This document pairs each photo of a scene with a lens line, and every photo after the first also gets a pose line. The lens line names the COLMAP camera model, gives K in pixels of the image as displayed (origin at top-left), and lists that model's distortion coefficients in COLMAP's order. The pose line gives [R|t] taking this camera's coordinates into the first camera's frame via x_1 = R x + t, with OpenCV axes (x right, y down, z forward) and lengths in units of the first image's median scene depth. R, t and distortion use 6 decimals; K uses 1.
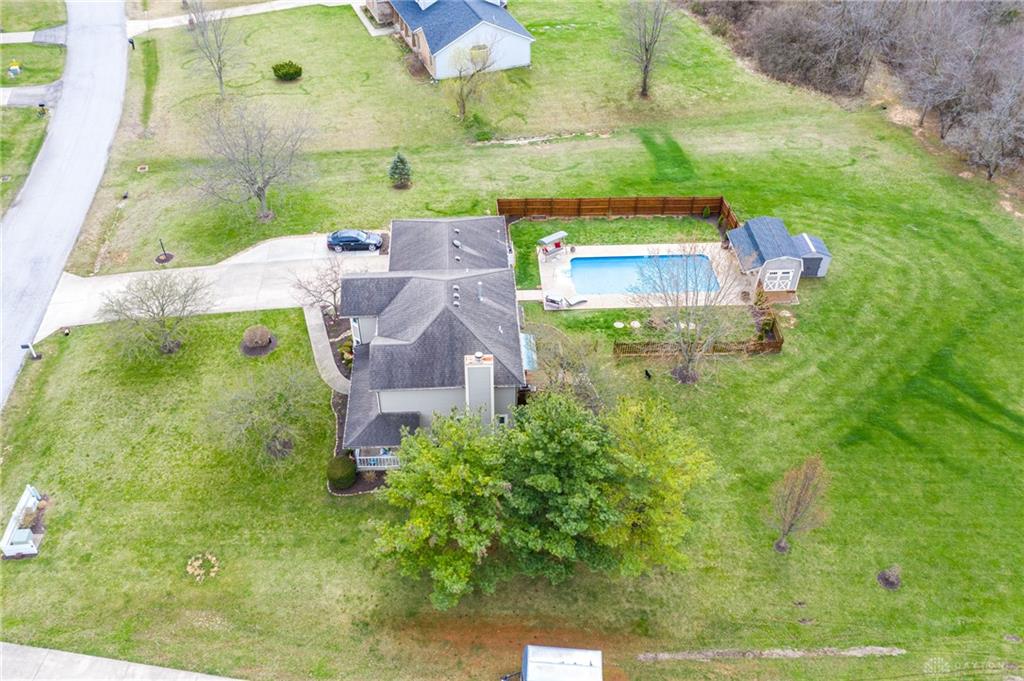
lens RADIAL K [[840.2, 0, 478.0], [0, 840.2, 338.6], [0, 0, 1]] dist [-0.016800, -0.003976]
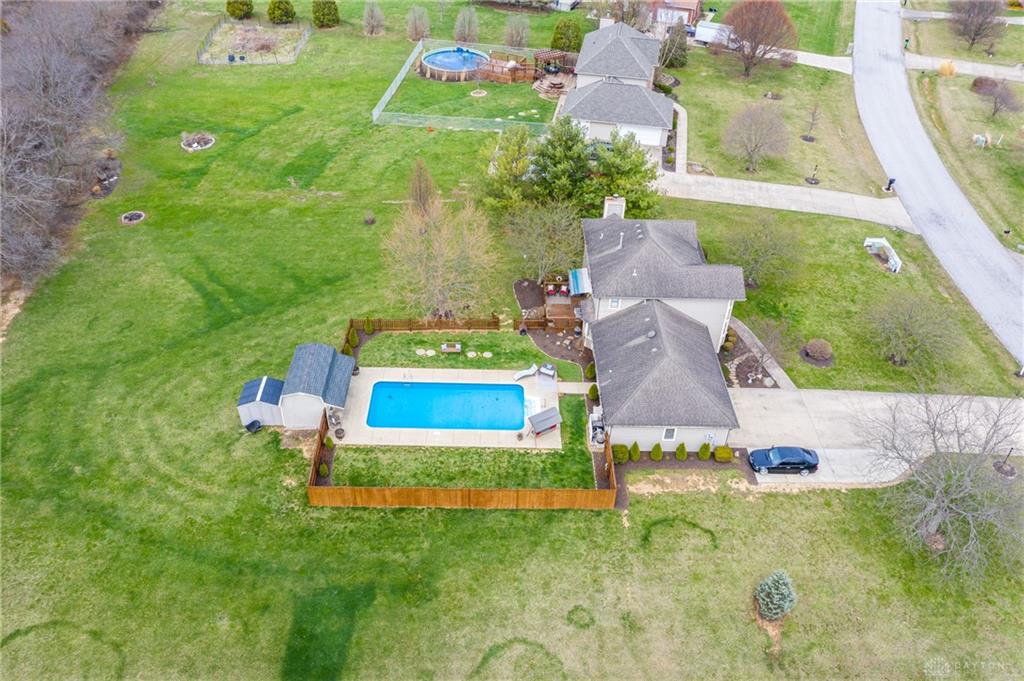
lens RADIAL K [[823.6, 0, 505.6], [0, 823.6, 339.8], [0, 0, 1]] dist [-0.018805, 0.001997]
pose [[-0.999671, -0.022628, 0.012074, 0.131081], [0.007952, 0.174128, 0.984691, -1.037852], [-0.024384, 0.984463, -0.173890, 1.150518]]
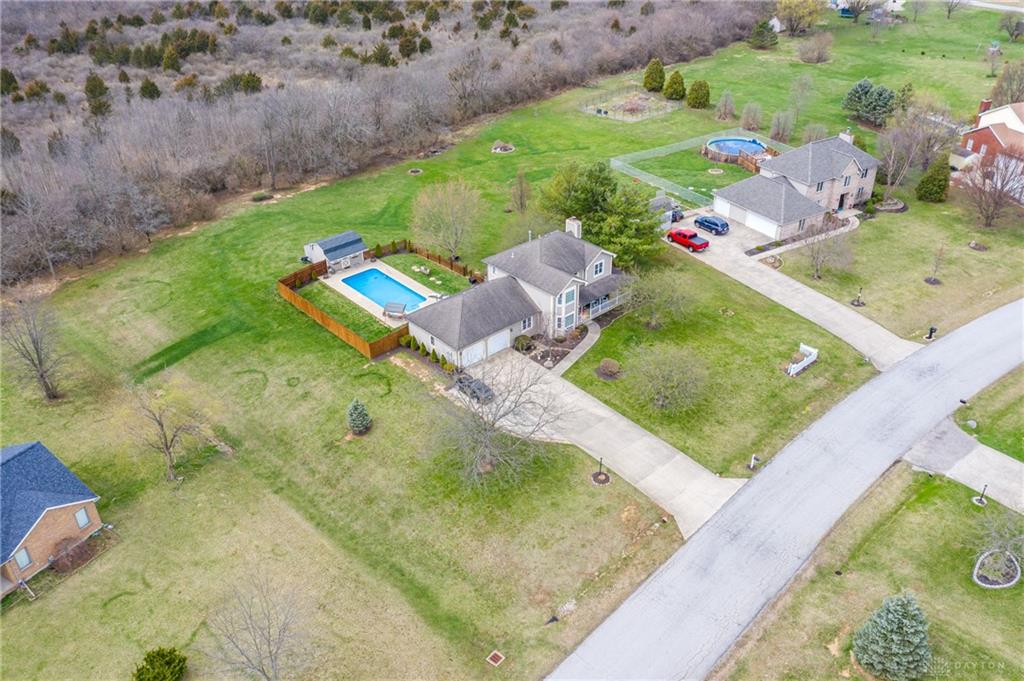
lens RADIAL K [[846.9, 0, 480.0], [0, 846.9, 342.0], [0, 0, 1]] dist [-0.022220, -0.000469]
pose [[-0.617036, -0.379586, 0.689334, -1.022669], [0.551298, 0.416574, 0.722867, -1.078646], [-0.561549, 0.826063, -0.047776, 1.114761]]
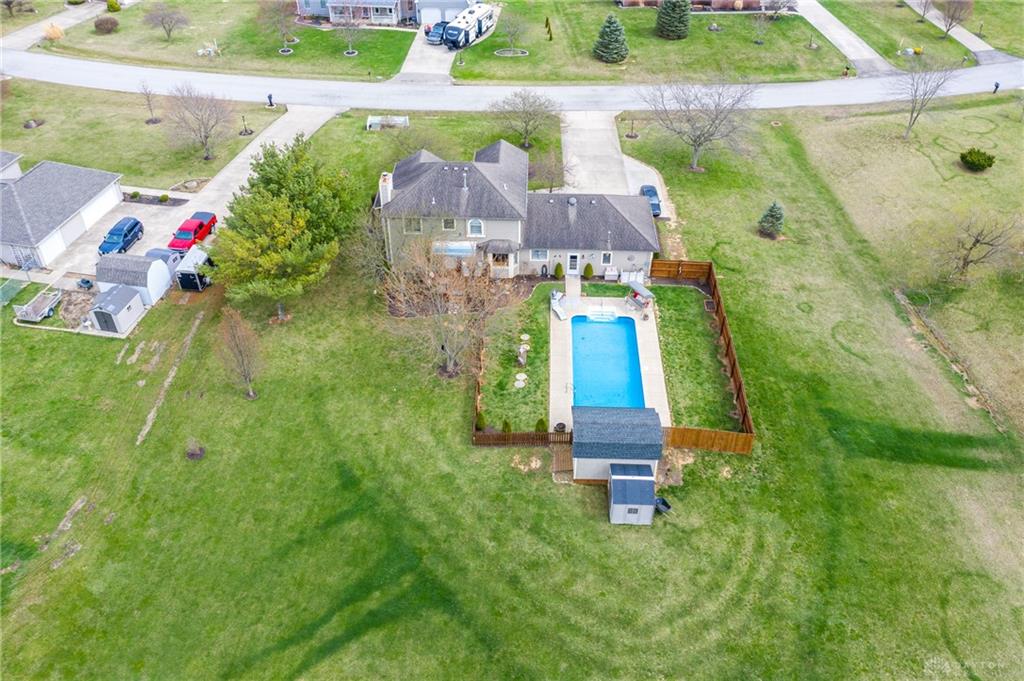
lens RADIAL K [[844.2, 0, 522.3], [0, 844.2, 341.4], [0, 0, 1]] dist [-0.019063, 0.002337]
pose [[-0.052161, 0.639368, -0.767130, 0.952265], [-0.665767, 0.550295, 0.503915, -0.525237], [0.744335, 0.537014, 0.396966, 0.584752]]
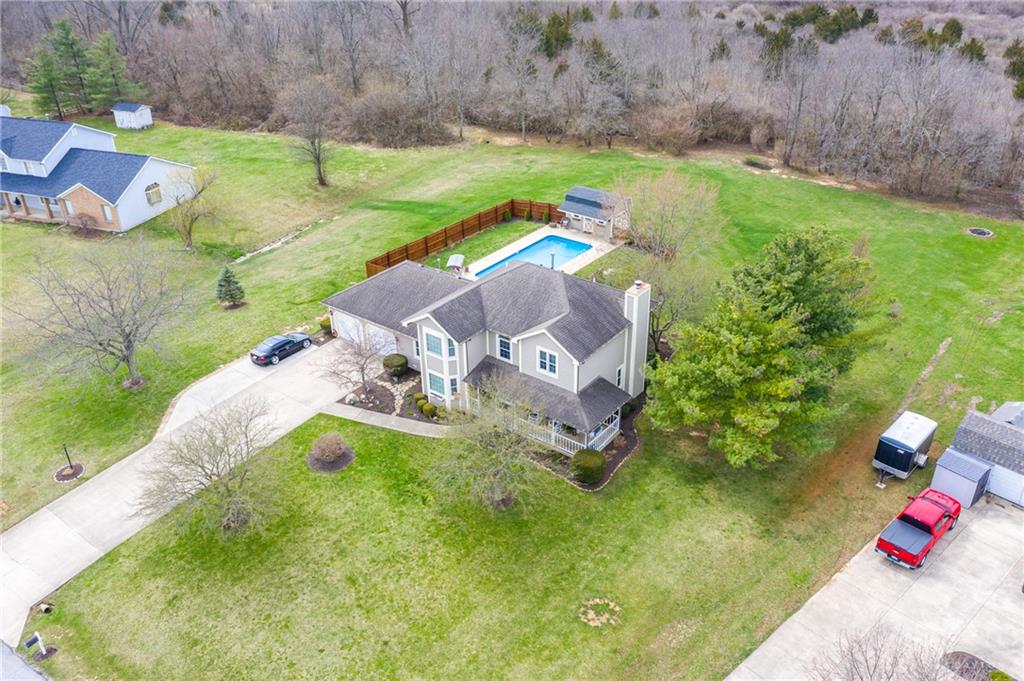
lens RADIAL K [[828.4, 0, 501.1], [0, 828.4, 338.8], [0, 0, 1]] dist [-0.018919, 0.001378]
pose [[0.643554, -0.373509, 0.668079, -0.626834], [0.516127, 0.856314, -0.018433, 0.007756], [-0.565201, 0.356676, 0.743862, 0.274648]]
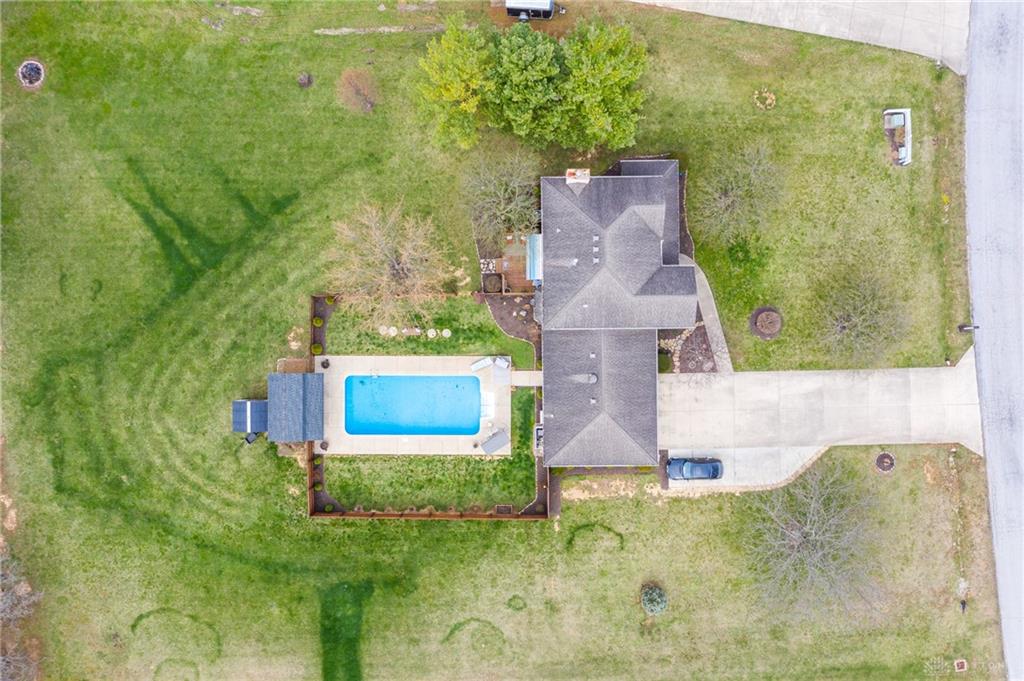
lens RADIAL K [[834.6, 0, 497.4], [0, 834.6, 337.3], [0, 0, 1]] dist [-0.022776, 0.005225]
pose [[-0.999072, -0.022257, 0.036884, 0.057803], [0.042420, -0.657430, 0.752321, -0.848387], [0.007504, 0.753187, 0.657763, 0.267436]]
